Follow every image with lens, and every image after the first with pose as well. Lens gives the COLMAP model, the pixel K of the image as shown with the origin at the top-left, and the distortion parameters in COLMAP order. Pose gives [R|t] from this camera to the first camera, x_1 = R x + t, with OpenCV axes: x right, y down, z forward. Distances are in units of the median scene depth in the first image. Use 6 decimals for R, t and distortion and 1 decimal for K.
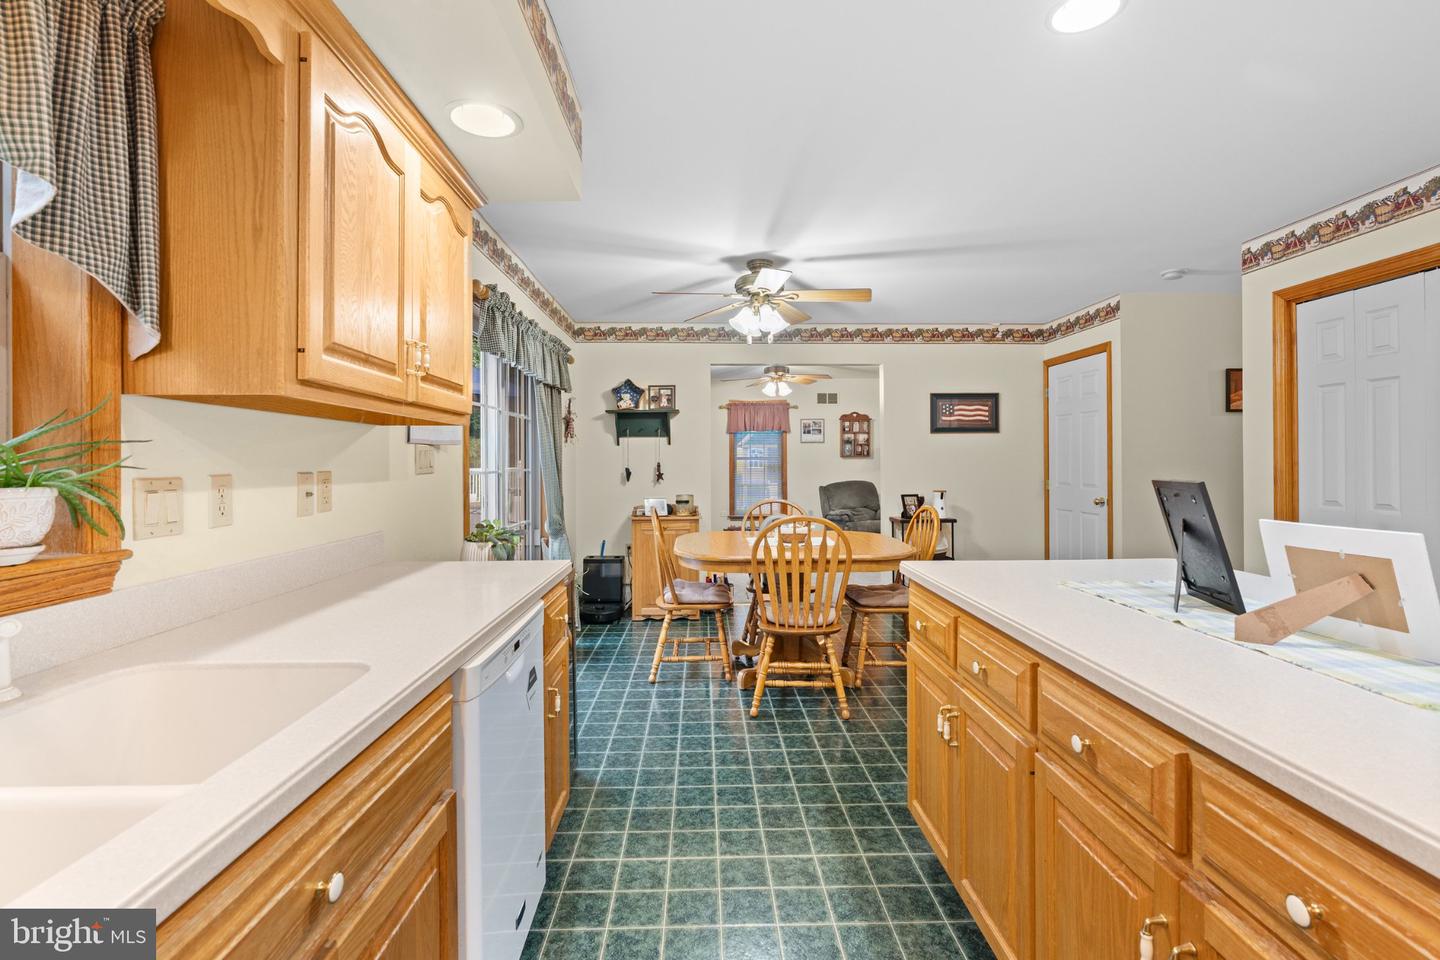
lens RADIAL K [[648.3, 0, 724.0], [0, 648.3, 458.7], [0, 0, 1]] dist [0.000740, -0.000376]
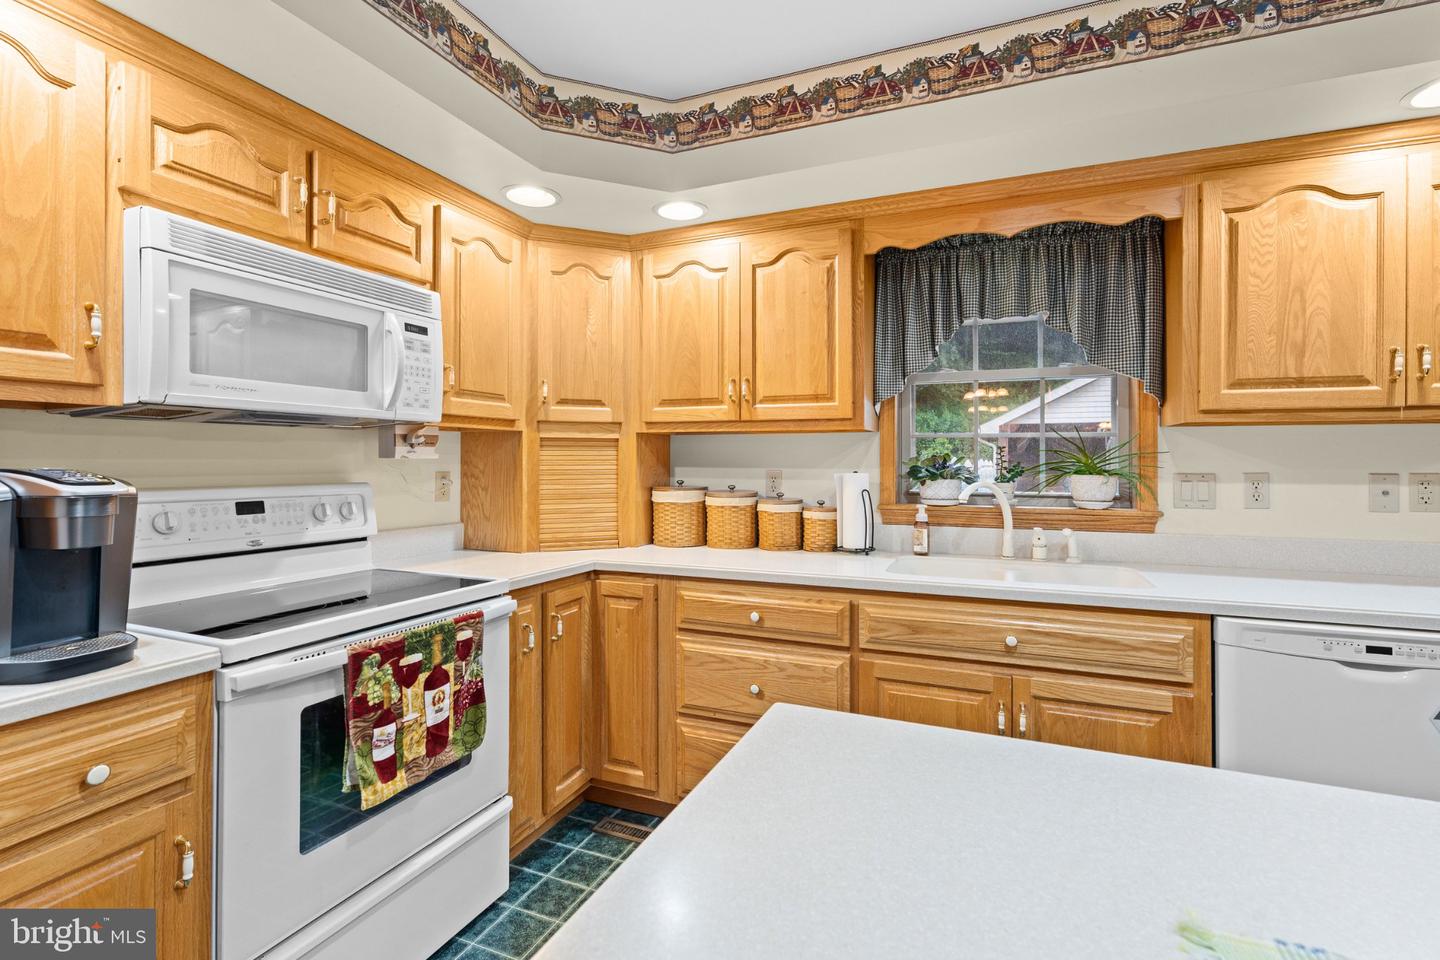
lens RADIAL K [[685.0, 0, 690.0], [0, 685.0, 456.9], [0, 0, 1]] dist [0.001895, -0.001739]
pose [[-0.419322, -0.001687, -0.907836, 0.387543], [0.005739, 0.999973, -0.004509, -0.003643], [0.907819, -0.007100, -0.419301, 0.170088]]
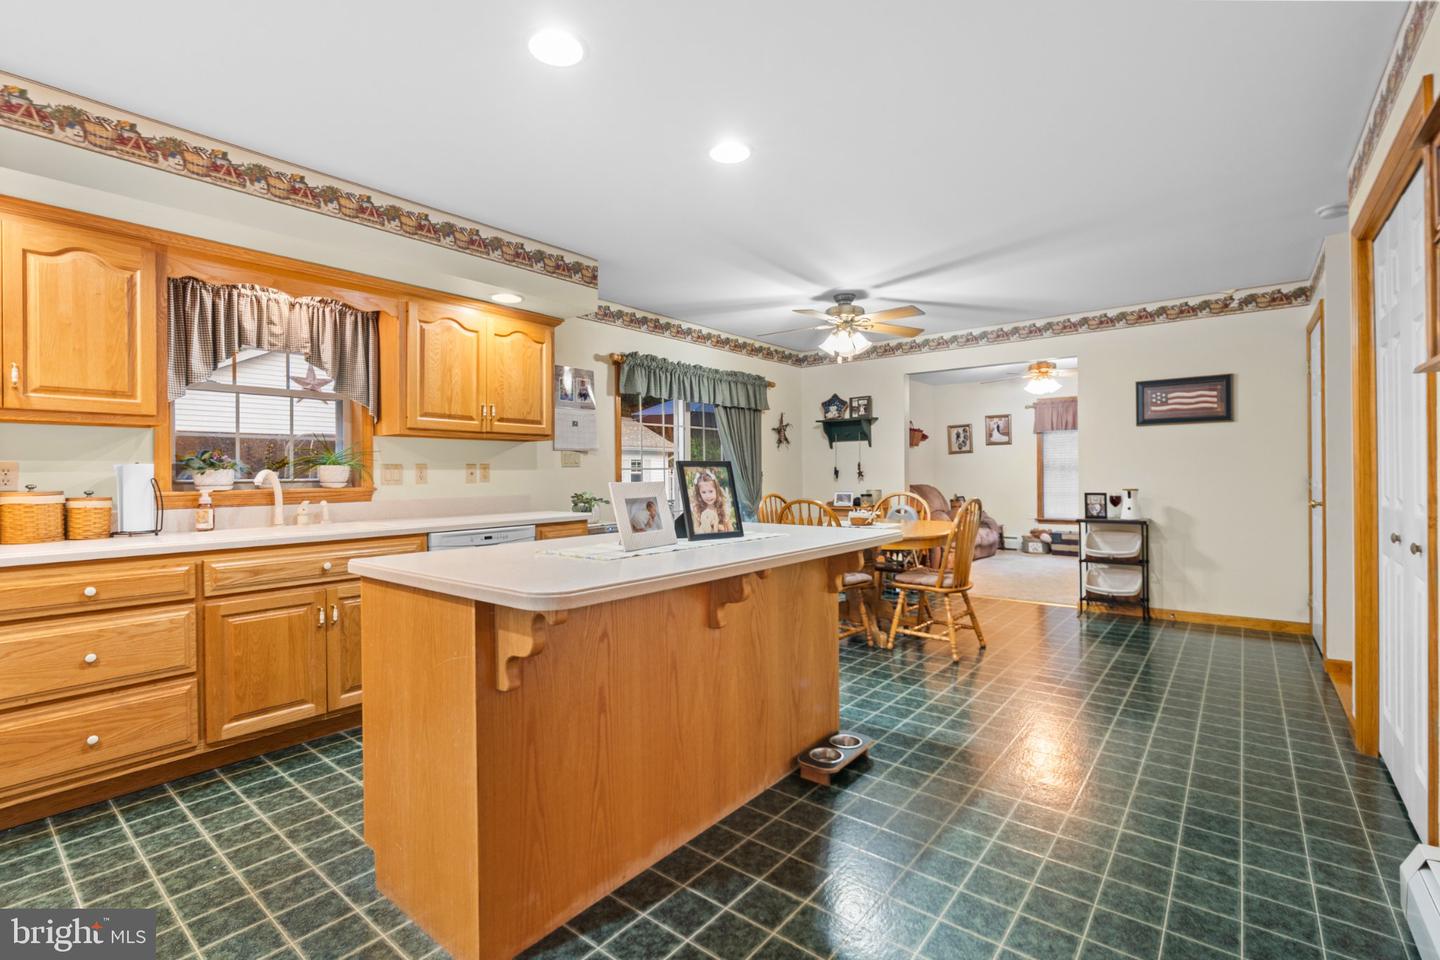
lens RADIAL K [[648.3, 0, 734.6], [0, 648.3, 474.3], [0, 0, 1]] dist [0.000740, -0.000376]
pose [[0.767743, -0.001408, -0.640756, 0.639438], [0.009645, 0.999910, 0.009359, 0.018640], [0.640685, -0.013365, 0.767687, -0.067129]]
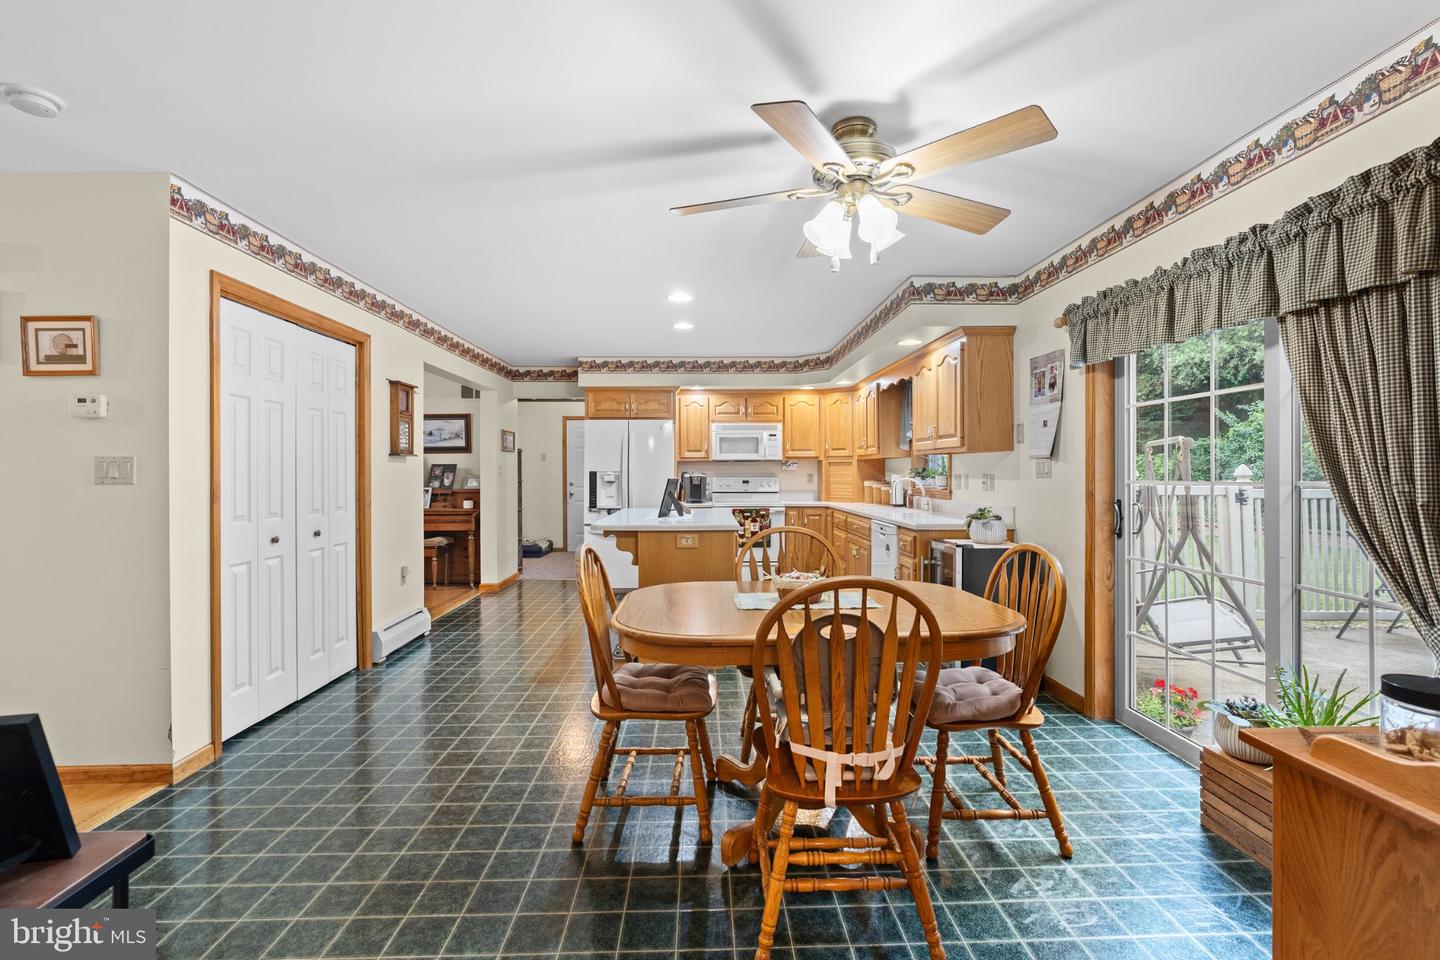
lens RADIAL K [[648.3, 0, 736.2], [0, 648.3, 468.6], [0, 0, 1]] dist [0.000740, -0.000376]
pose [[-0.999858, 0.006928, -0.015343, 0.159419], [0.007070, 0.999933, -0.009195, 0.006031], [0.015278, -0.009302, -0.999840, 1.481603]]
